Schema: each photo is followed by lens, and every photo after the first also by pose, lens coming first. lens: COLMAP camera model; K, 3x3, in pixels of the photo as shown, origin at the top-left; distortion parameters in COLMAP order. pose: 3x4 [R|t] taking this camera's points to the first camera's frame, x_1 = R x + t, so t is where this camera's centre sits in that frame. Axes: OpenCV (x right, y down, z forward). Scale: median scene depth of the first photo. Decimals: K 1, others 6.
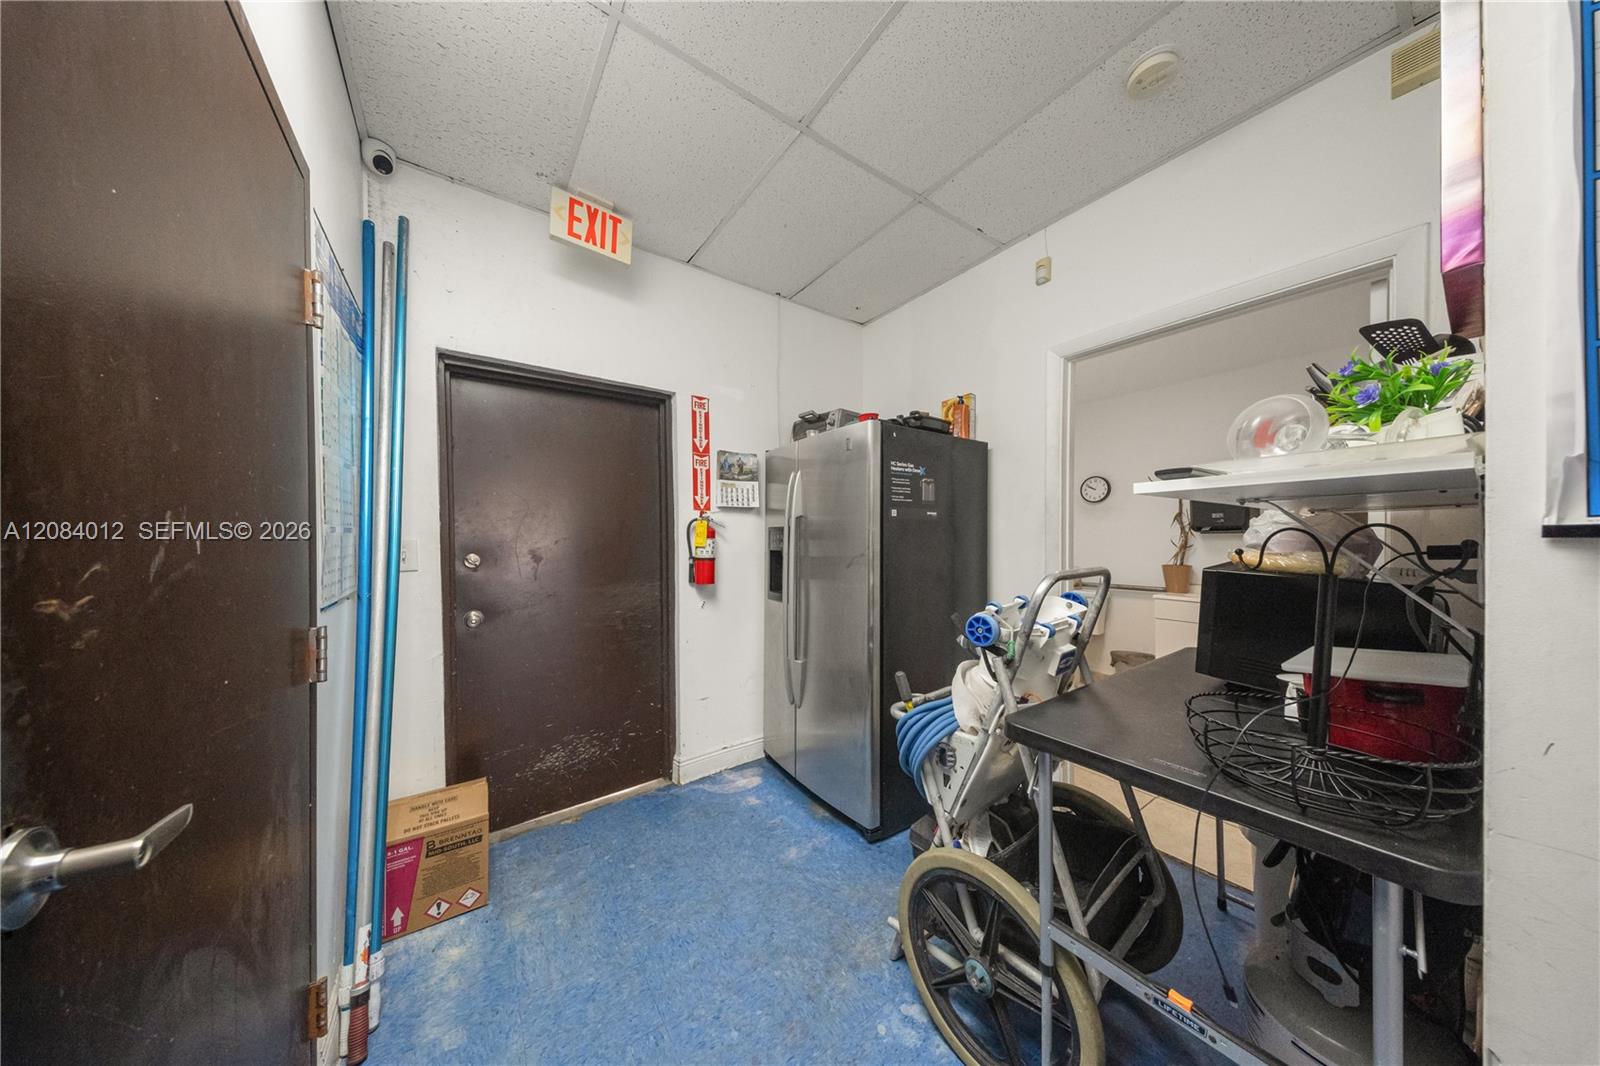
lens RADIAL K [[473.9, 0, 798.9], [0, 473.9, 540.5], [0, 0, 1]] dist [0.000718, 0.000000]
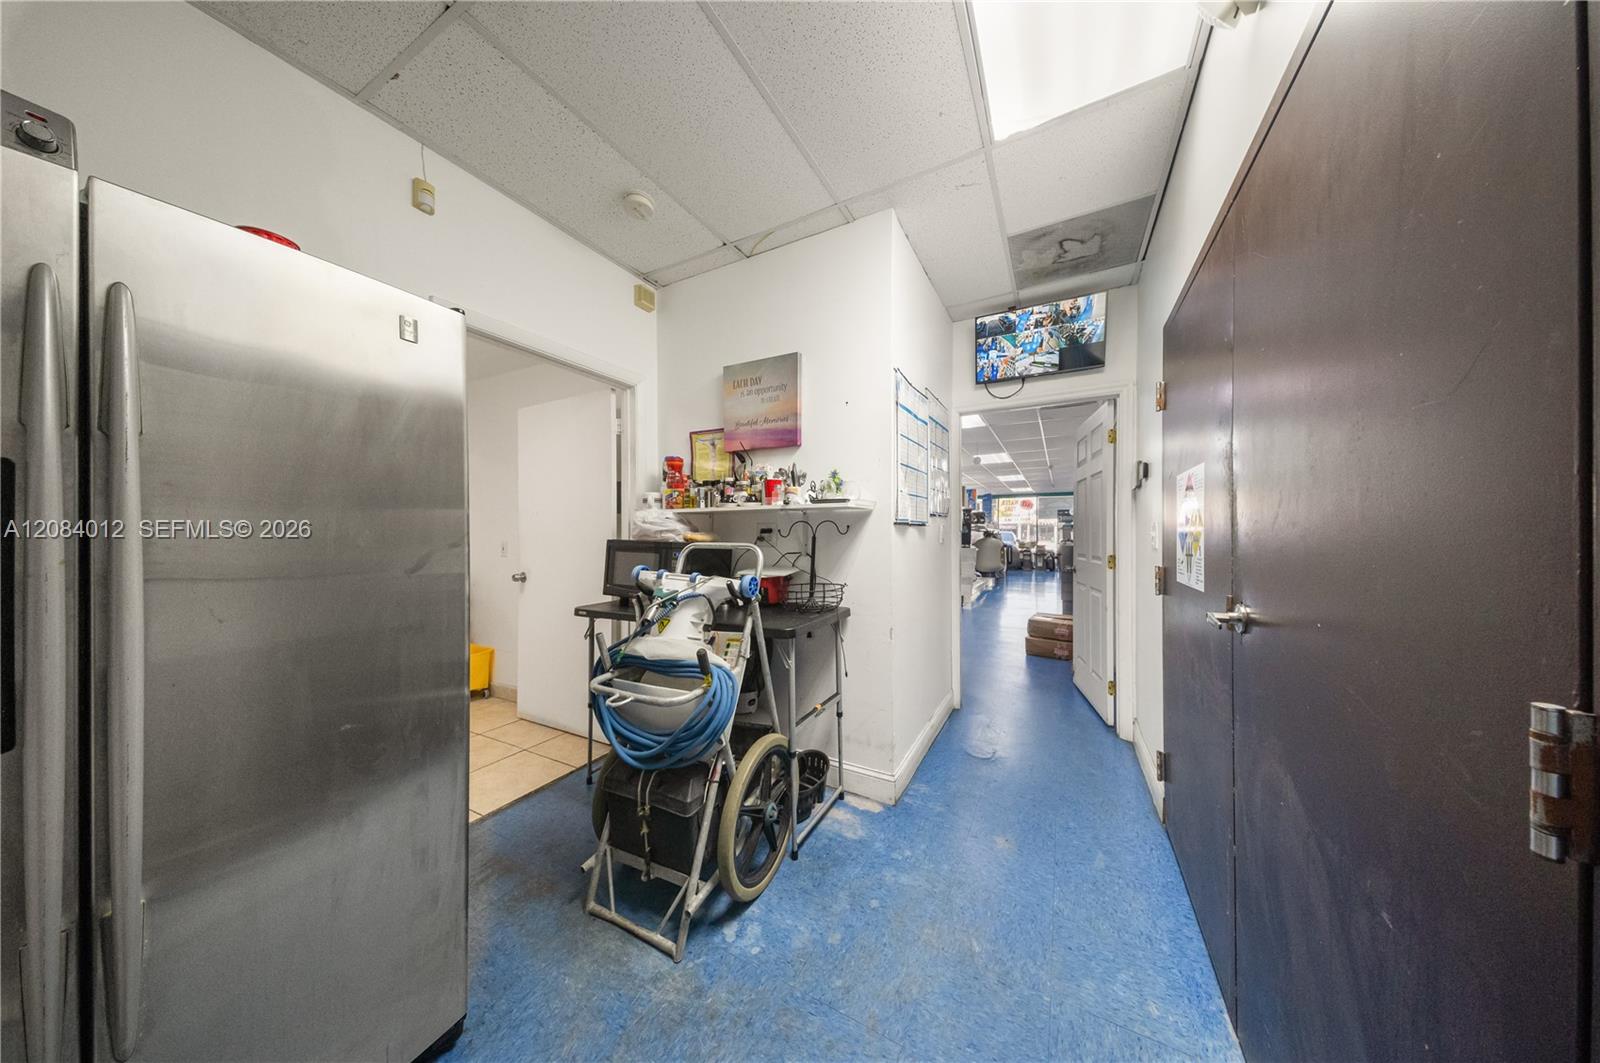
lens RADIAL K [[473.9, 0, 798.9], [0, 473.9, 539.0], [0, 0, 1]] dist [0.000718, 0.000000]
pose [[-0.453240, -0.002041, 0.891386, -0.326434], [-0.001816, 0.999997, 0.001367, 0.010697], [-0.891387, -0.000999, -0.453242, 0.518914]]
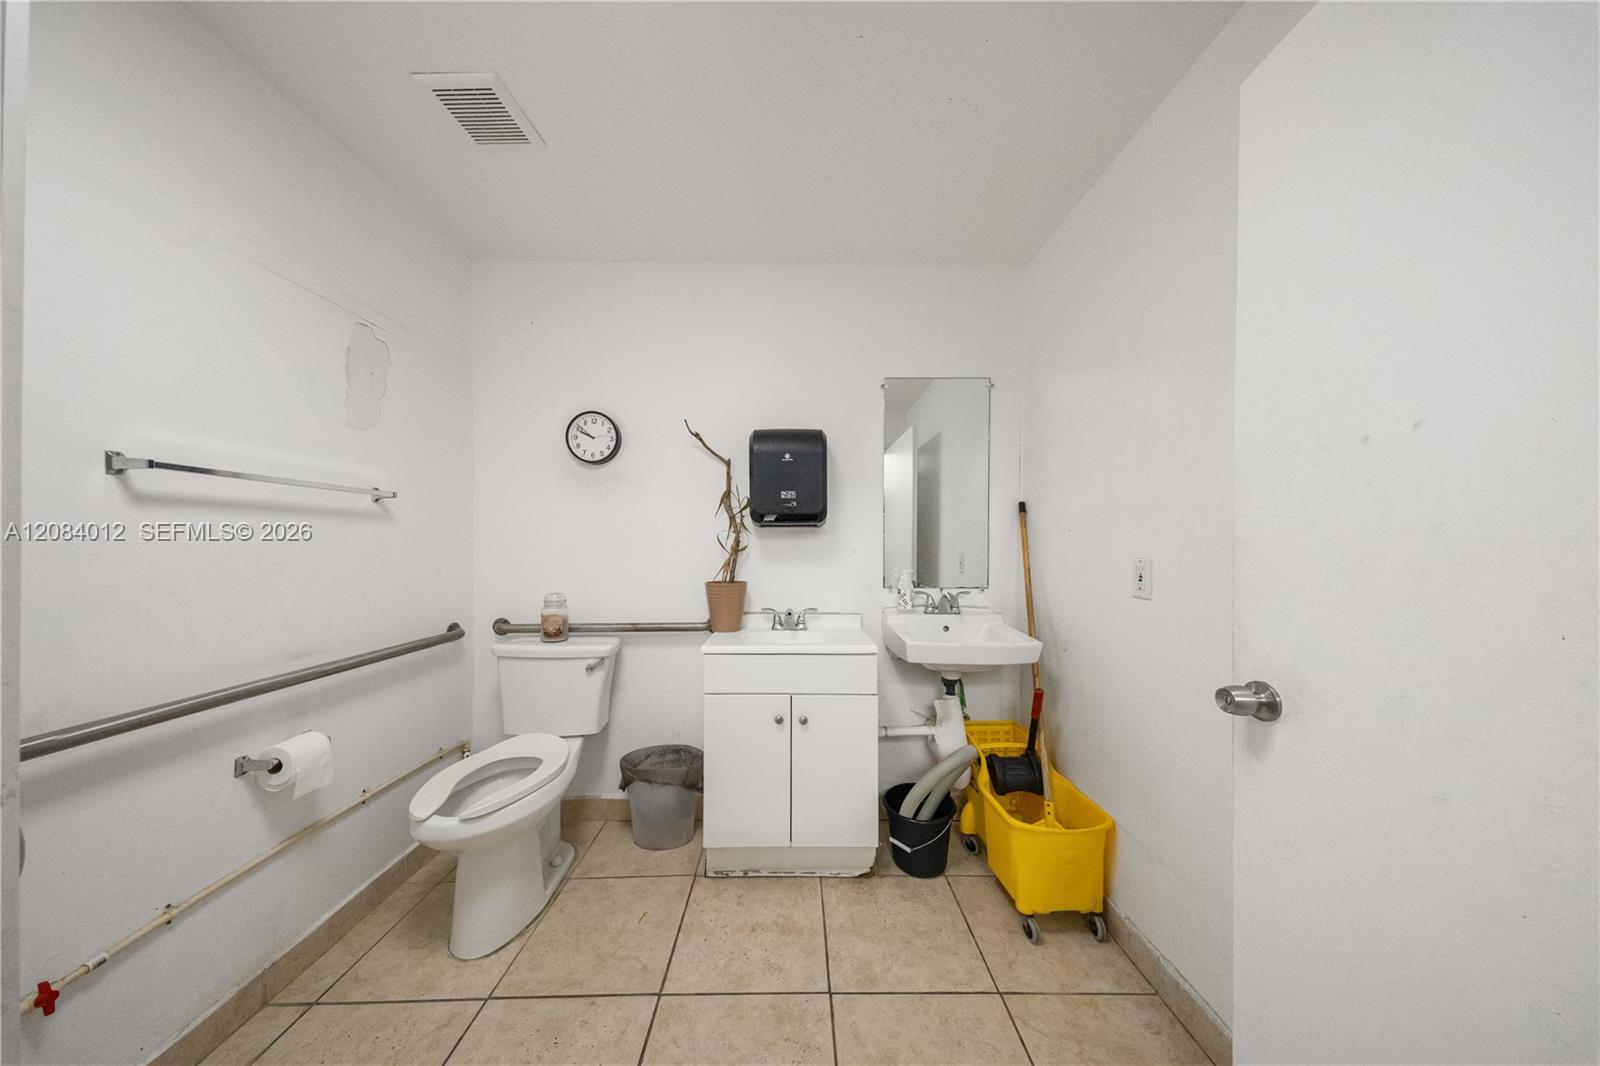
lens RADIAL K [[473.9, 0, 798.9], [0, 473.9, 540.5], [0, 0, 1]] dist [0.000718, 0.000000]
pose [[0.563274, 0.008365, 0.826228, 0.398509], [-0.004453, 0.999965, -0.007089, 0.005425], [-0.826258, 0.000314, 0.563291, 0.640886]]
